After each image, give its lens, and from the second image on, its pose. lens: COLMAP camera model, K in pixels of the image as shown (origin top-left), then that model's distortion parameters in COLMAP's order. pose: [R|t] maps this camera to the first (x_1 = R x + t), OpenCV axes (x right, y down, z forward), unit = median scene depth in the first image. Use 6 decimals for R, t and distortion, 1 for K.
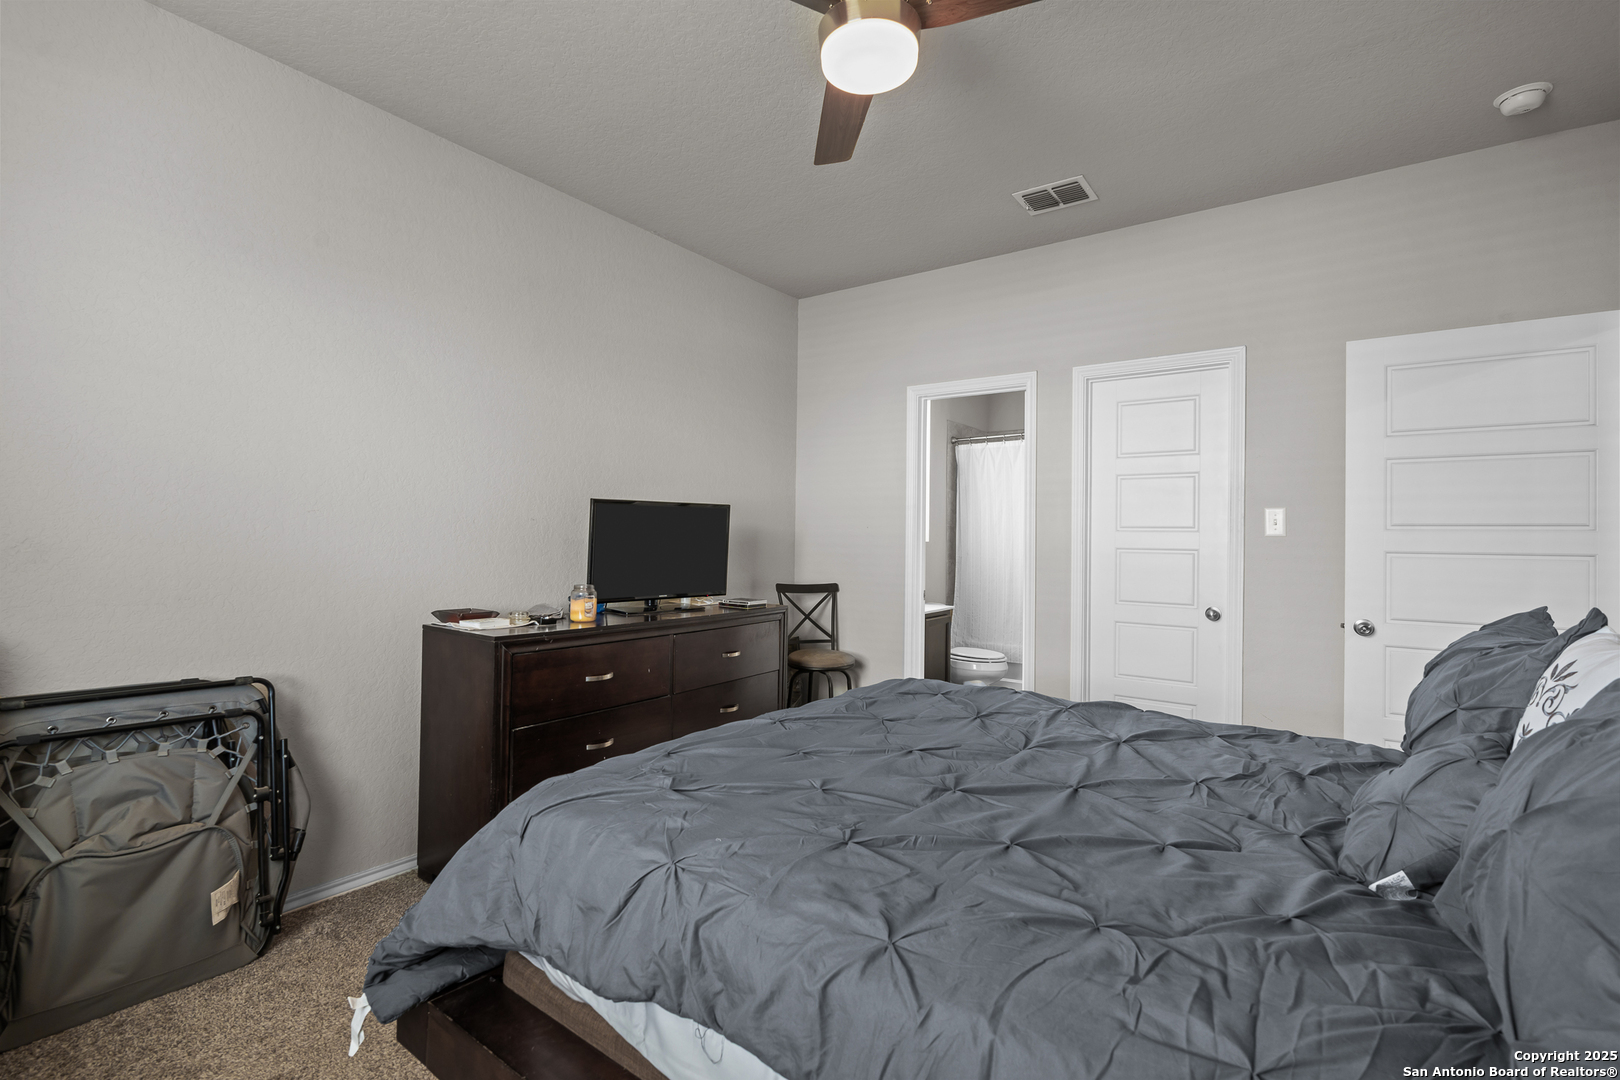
lens RADIAL K [[735.0, 0, 804.9], [0, 735.0, 527.5], [0, 0, 1]] dist [-0.013459, 0.005282]
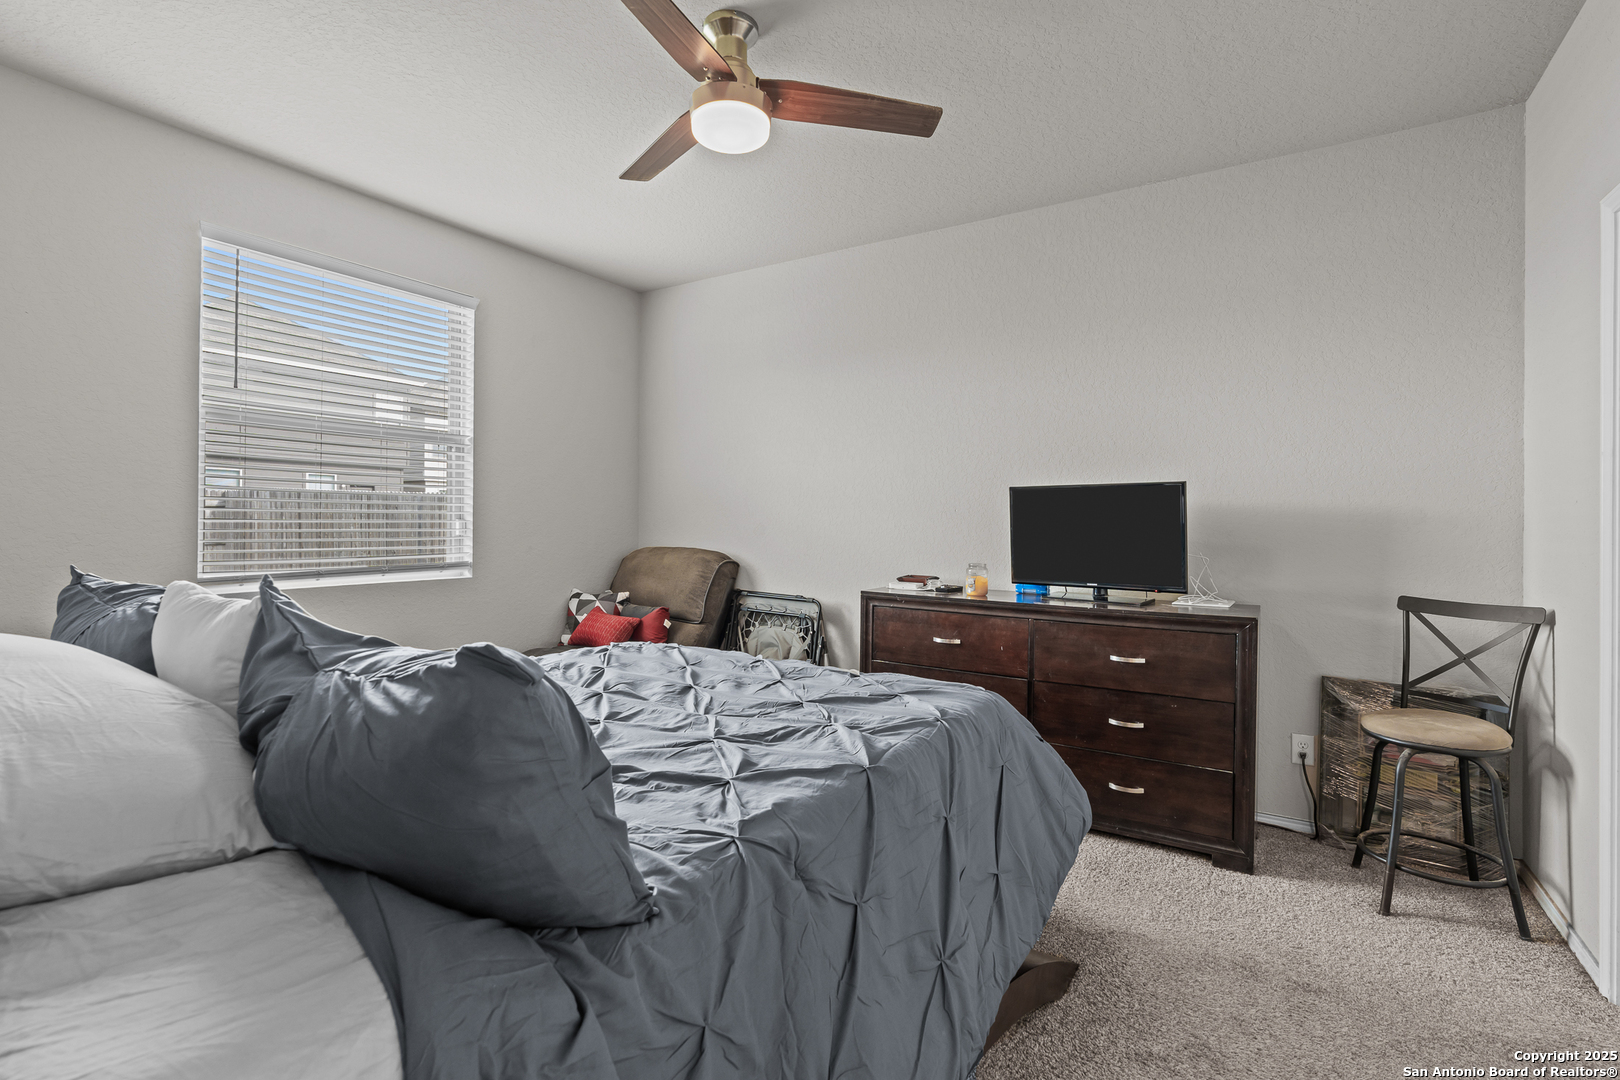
lens RADIAL K [[735.0, 0, 804.9], [0, 735.0, 527.5], [0, 0, 1]] dist [-0.013459, 0.005282]
pose [[0.063960, -0.008050, -0.997920, 1.146381], [0.003138, 0.999964, -0.007866, 0.040457], [0.997948, -0.002629, 0.063983, 0.905544]]
